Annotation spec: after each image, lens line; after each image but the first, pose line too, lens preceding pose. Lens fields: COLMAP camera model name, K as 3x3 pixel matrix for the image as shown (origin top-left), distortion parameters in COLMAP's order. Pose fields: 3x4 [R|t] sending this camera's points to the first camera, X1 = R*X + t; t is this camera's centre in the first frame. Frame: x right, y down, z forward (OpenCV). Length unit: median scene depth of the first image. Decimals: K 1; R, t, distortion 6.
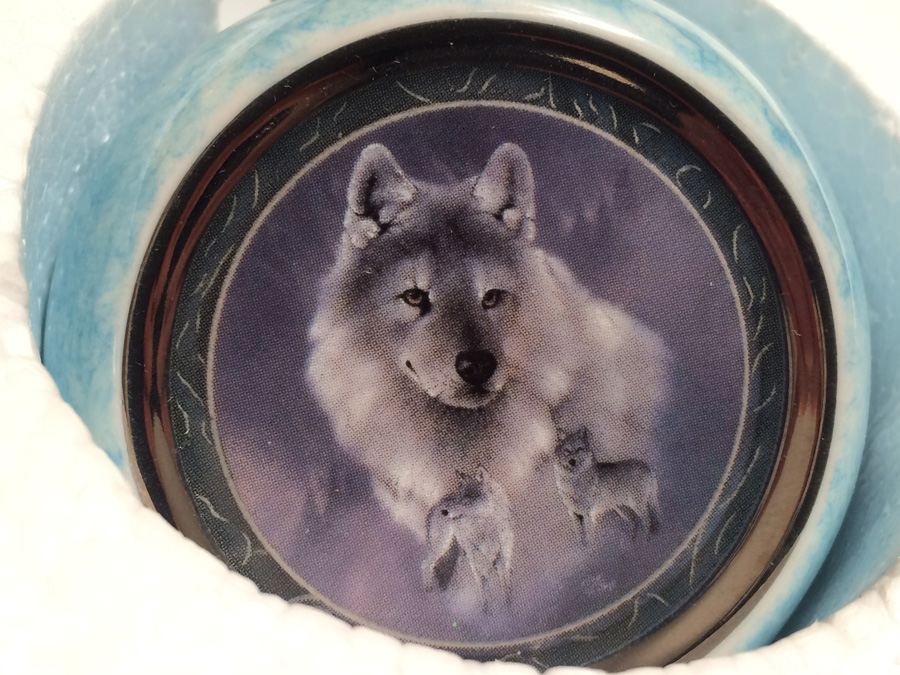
lens RADIAL K [[1170.1, 0, 451.3], [0, 1170.1, 347.5], [0, 0, 1]] dist [0.024912, 0.000000]
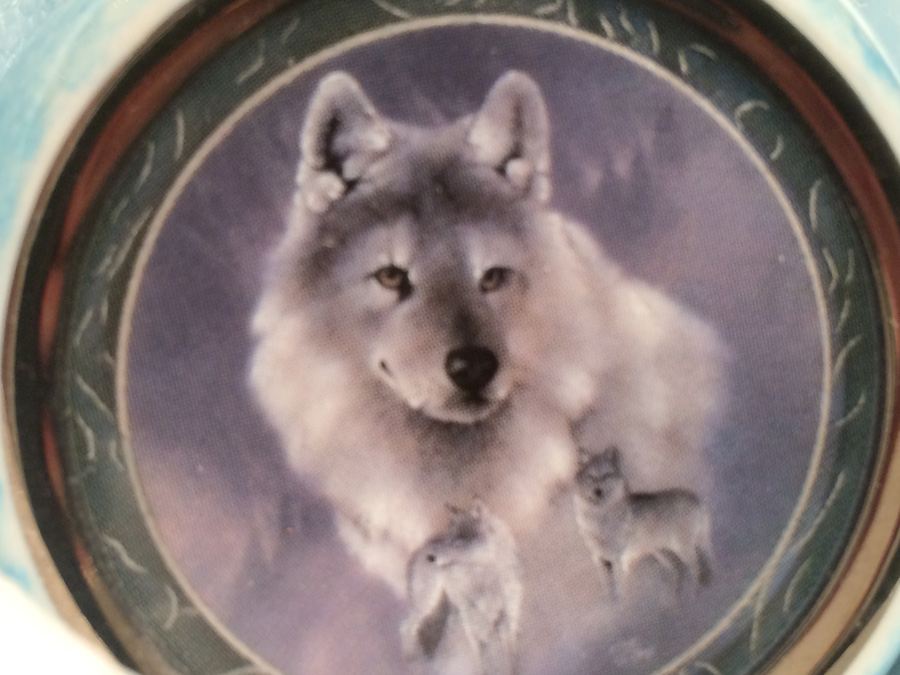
lens RADIAL K [[1170.1, 0, 445.9], [0, 1170.1, 332.6], [0, 0, 1]] dist [0.024912, 0.000000]
pose [[0.999995, -0.001713, -0.002567, 0.006261], [0.001736, 0.999957, 0.009087, -0.013587], [0.002551, -0.009092, 0.999955, 0.239313]]
